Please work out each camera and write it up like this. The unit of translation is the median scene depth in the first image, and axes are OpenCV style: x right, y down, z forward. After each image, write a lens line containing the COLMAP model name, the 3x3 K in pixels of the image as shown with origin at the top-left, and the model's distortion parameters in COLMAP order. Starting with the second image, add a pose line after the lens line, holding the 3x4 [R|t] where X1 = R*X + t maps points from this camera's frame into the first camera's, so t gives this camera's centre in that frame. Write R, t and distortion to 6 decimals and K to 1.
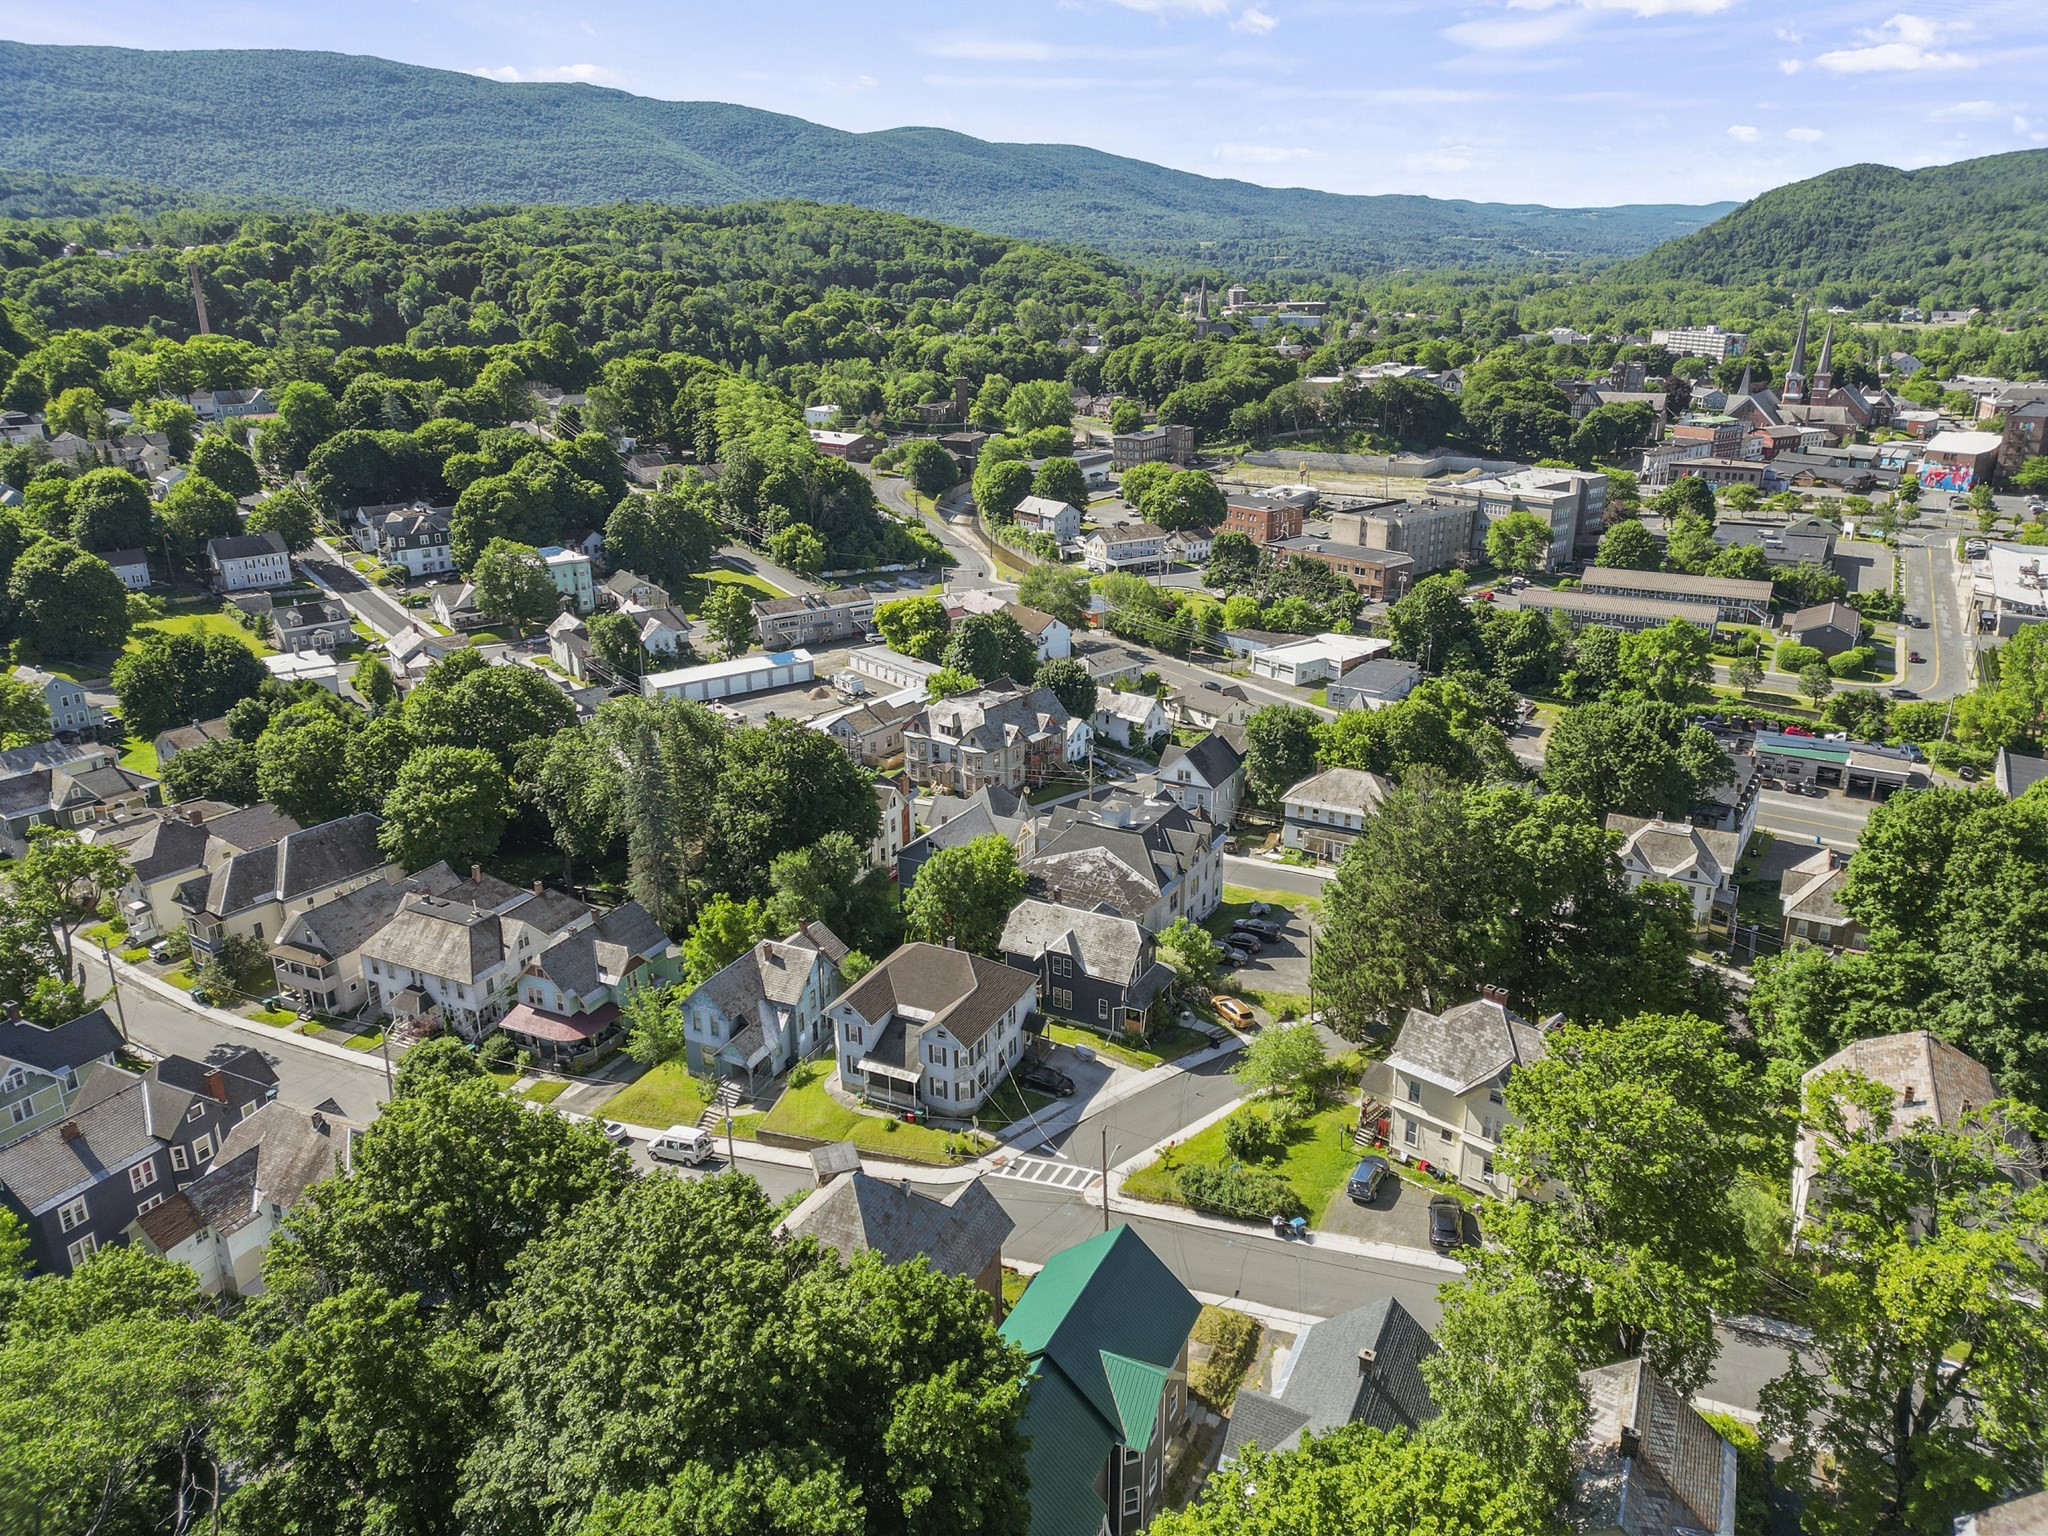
lens RADIAL K [[1433.0, 0, 990.5], [0, 1433.0, 773.0], [0, 0, 1]] dist [0.102529, -0.112511]
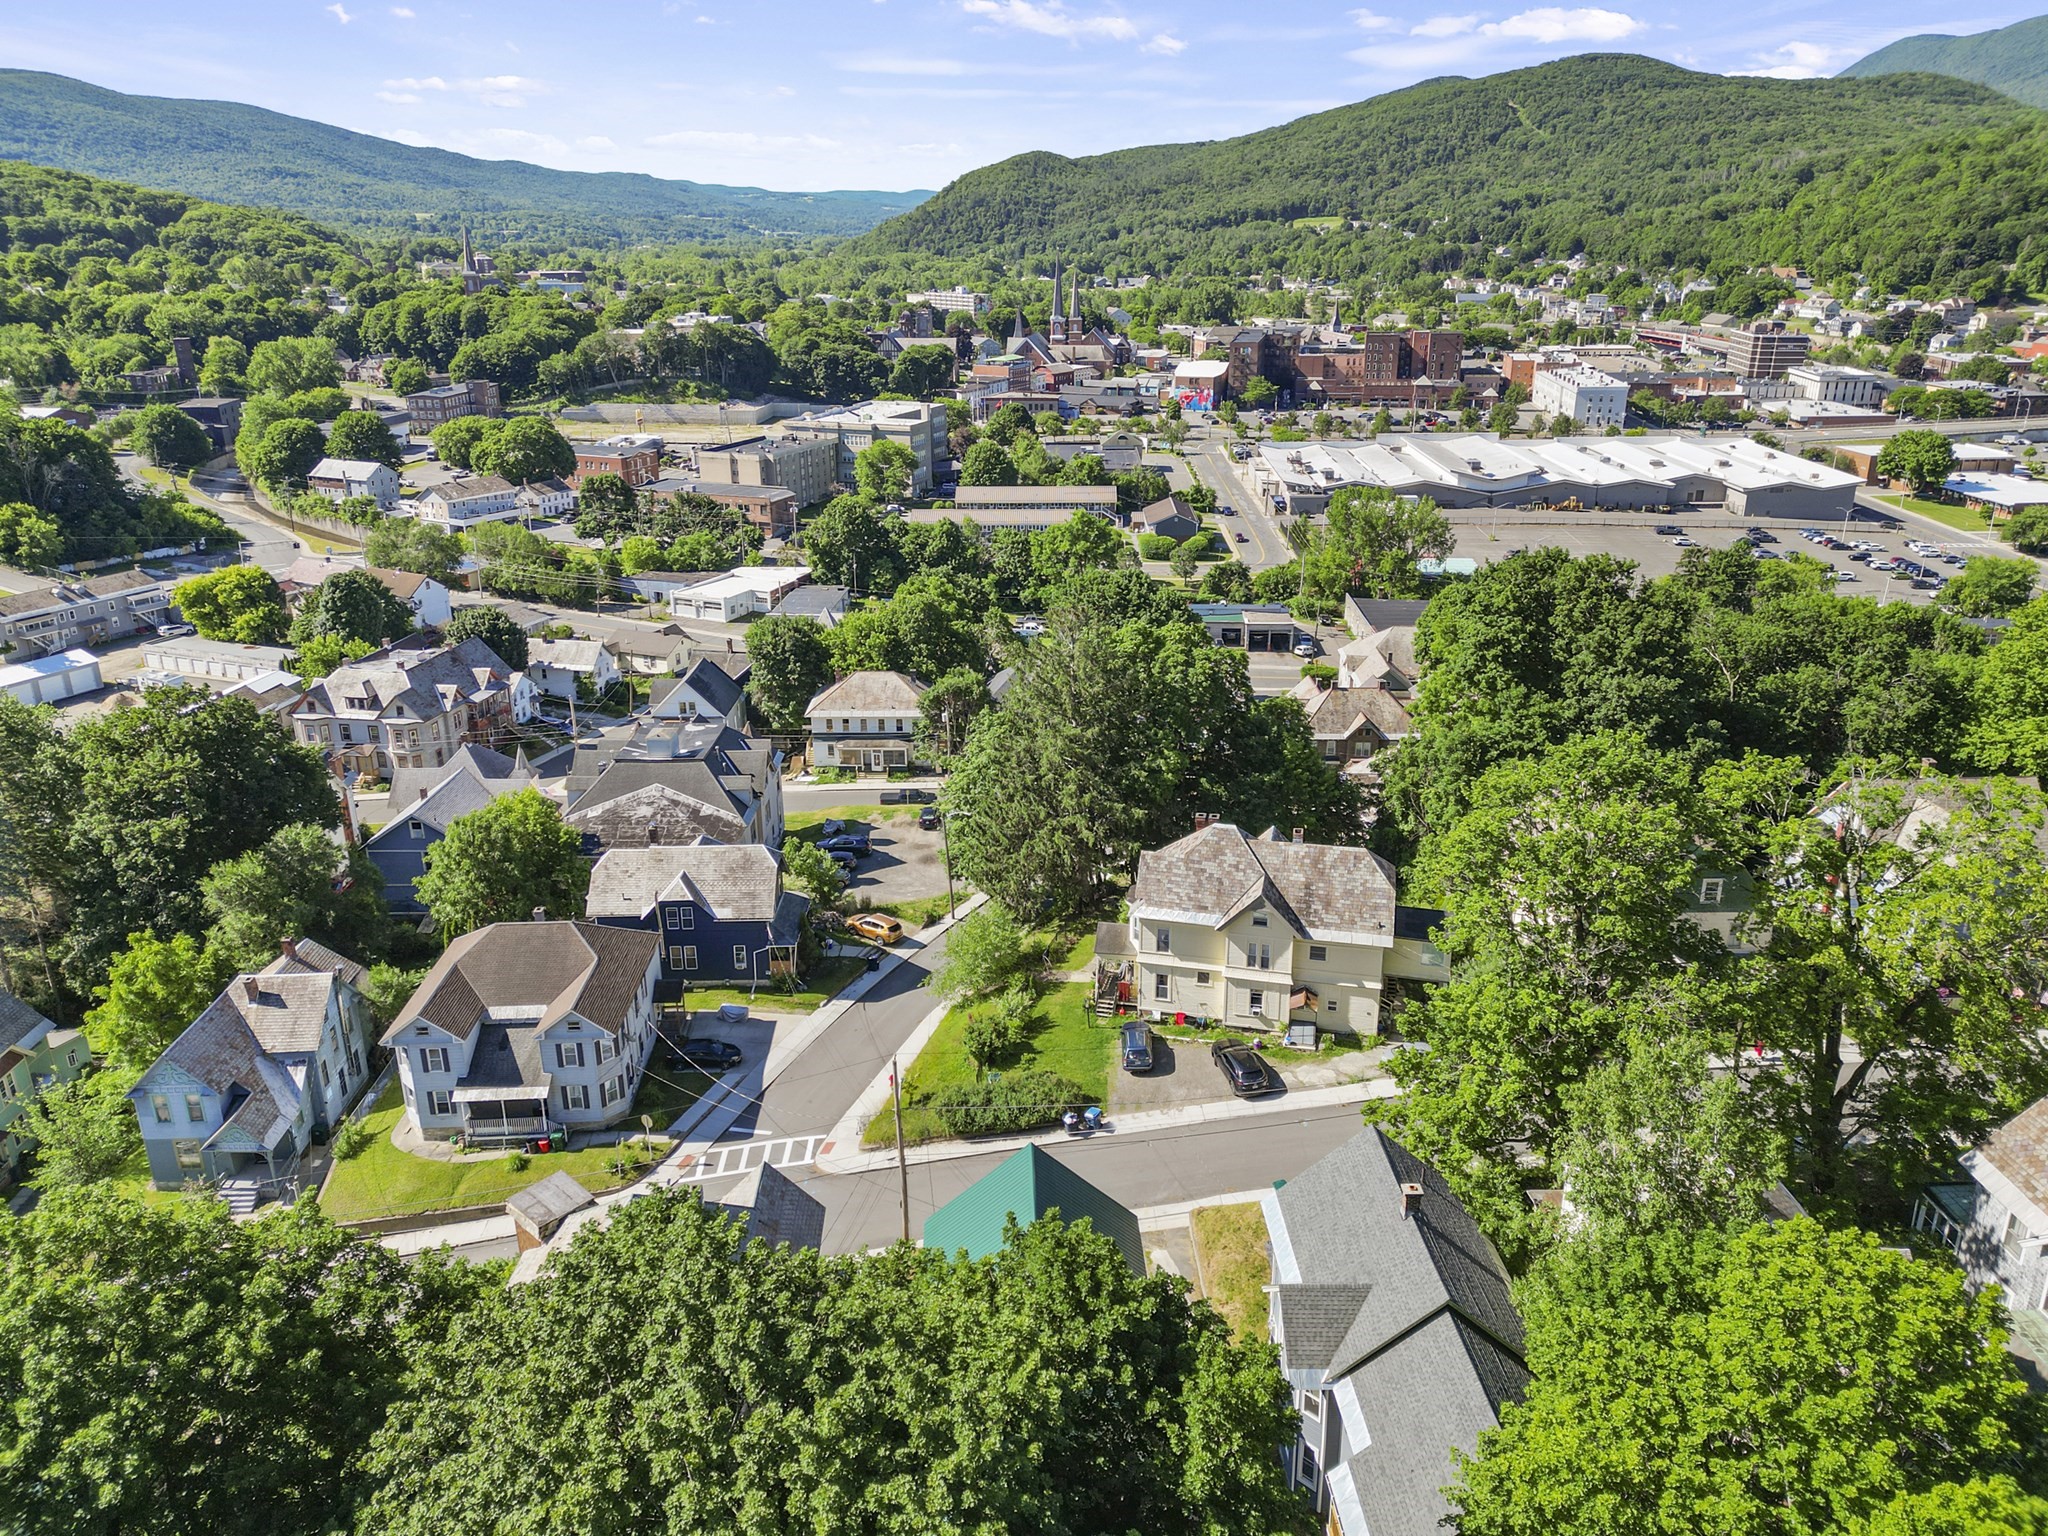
lens RADIAL K [[1433.0, 0, 990.5], [0, 1433.0, 773.0], [0, 0, 1]] dist [0.102529, -0.112511]
pose [[0.872627, -0.159565, 0.461586, -0.084209], [0.160257, 0.986344, 0.038002, 0.027496], [-0.461346, 0.040811, 0.886281, 0.105205]]
